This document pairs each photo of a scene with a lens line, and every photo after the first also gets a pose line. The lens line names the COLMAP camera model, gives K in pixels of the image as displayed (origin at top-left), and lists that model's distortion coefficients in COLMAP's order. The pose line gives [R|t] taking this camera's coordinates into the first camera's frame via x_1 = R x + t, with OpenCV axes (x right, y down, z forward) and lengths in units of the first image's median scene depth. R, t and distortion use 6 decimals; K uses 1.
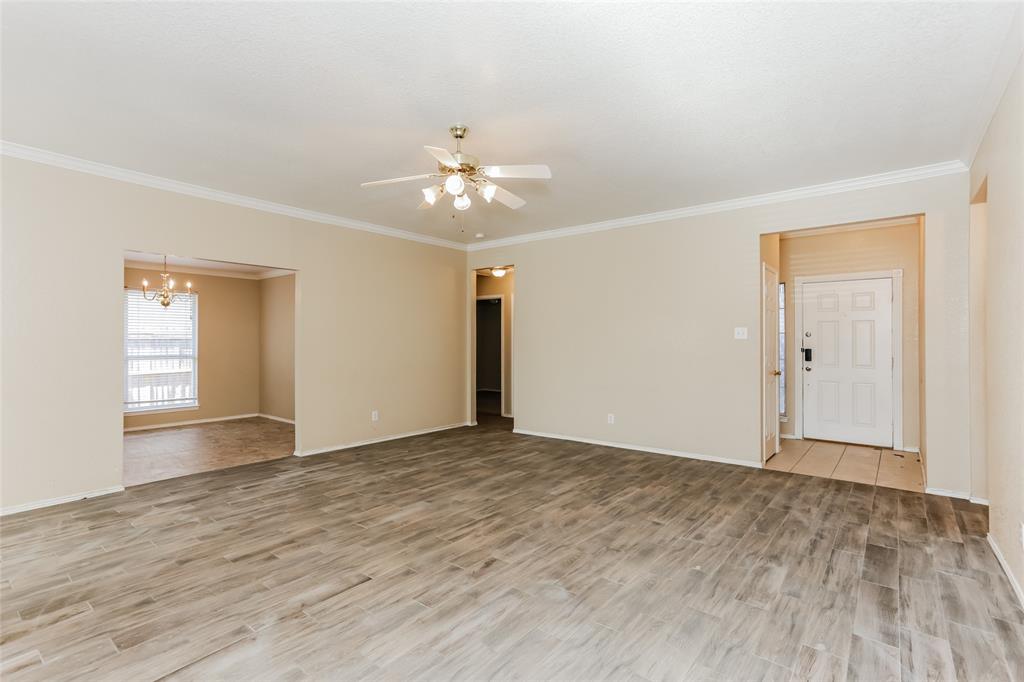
lens RADIAL K [[484.9, 0, 502.0], [0, 484.9, 345.6], [0, 0, 1]] dist [-0.034080, 0.033809]
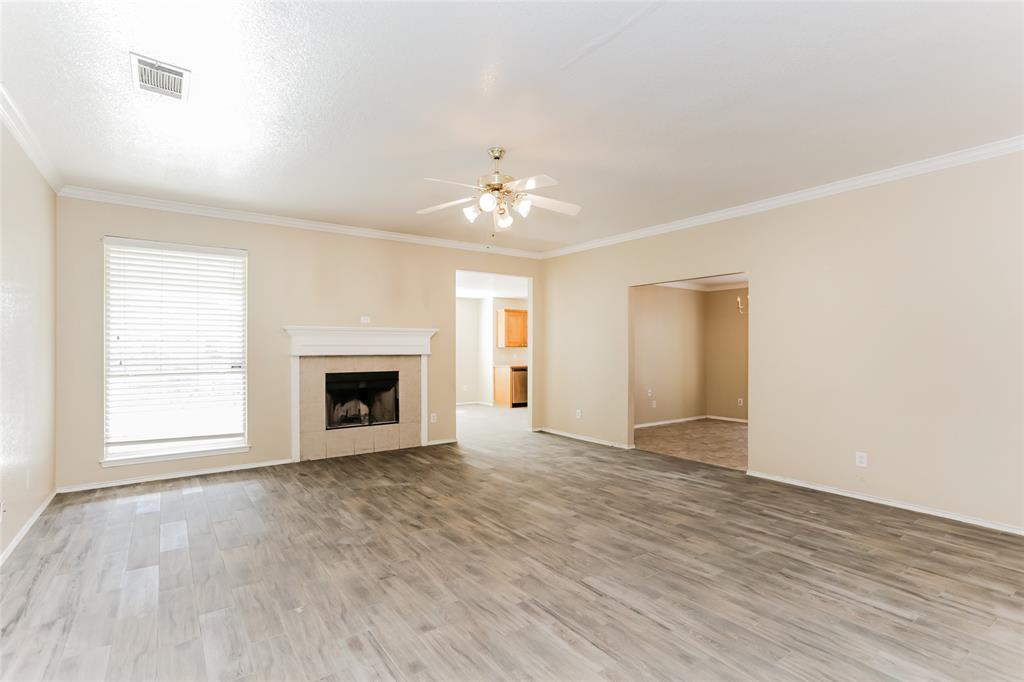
lens RADIAL K [[484.9, 0, 502.0], [0, 484.9, 345.6], [0, 0, 1]] dist [-0.034080, 0.033809]
pose [[-0.263384, -0.006934, -0.964666, 0.833039], [-0.003785, 0.999974, -0.006155, -0.006318], [0.964684, 0.002030, -0.263403, 1.145316]]
